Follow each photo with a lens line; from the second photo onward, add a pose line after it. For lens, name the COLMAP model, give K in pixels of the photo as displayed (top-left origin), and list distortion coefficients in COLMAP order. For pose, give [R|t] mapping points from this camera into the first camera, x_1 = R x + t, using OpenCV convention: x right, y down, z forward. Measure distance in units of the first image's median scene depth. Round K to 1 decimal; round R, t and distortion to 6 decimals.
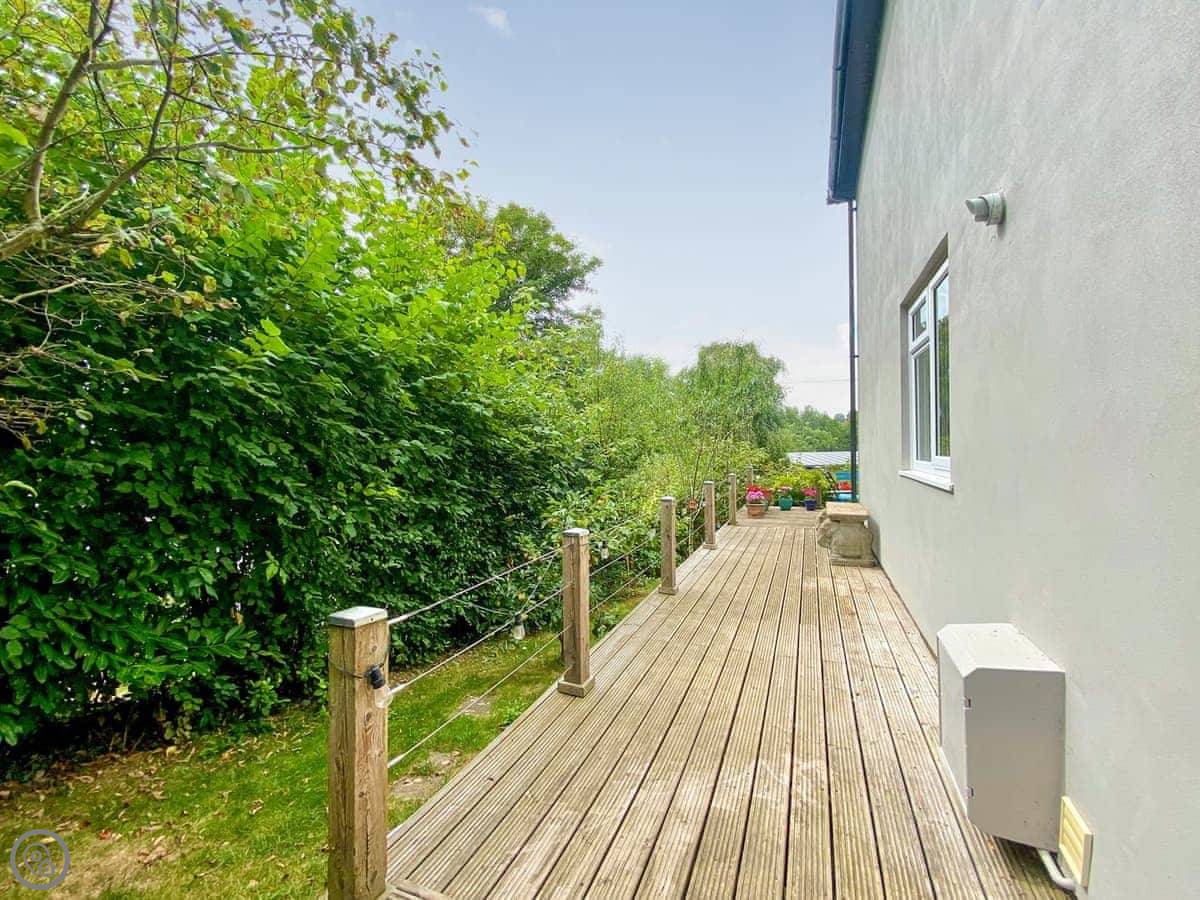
lens RADIAL K [[491.2, 0, 598.5], [0, 491.2, 464.2], [0, 0, 1]] dist [0.000851, -0.014700]
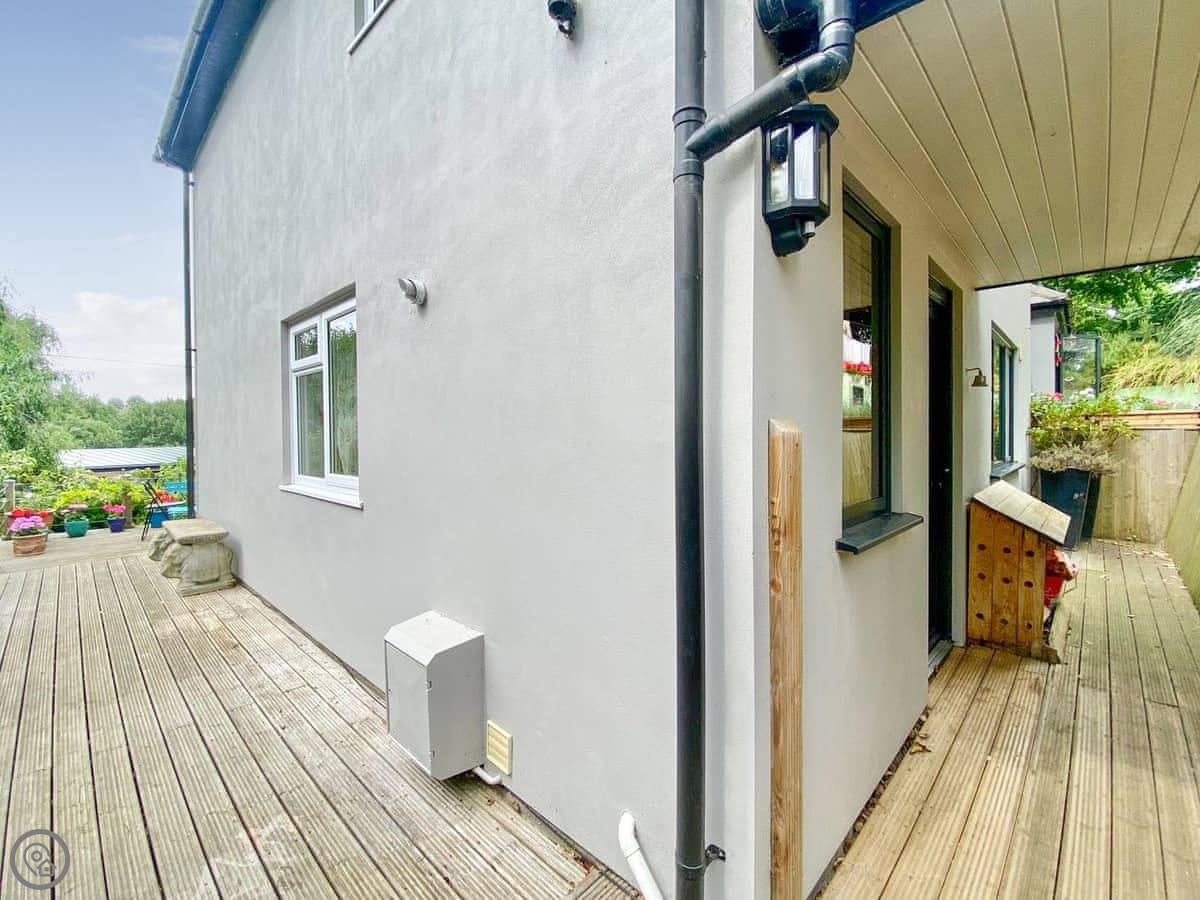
lens RADIAL K [[504.3, 0, 591.7], [0, 504.3, 454.7], [0, 0, 1]] dist [0.001449, -0.014006]
pose [[0.380310, -0.017207, 0.924699, -0.155481], [0.036010, 0.999344, 0.003785, -0.053395], [-0.924158, 0.031859, 0.380680, 0.050658]]
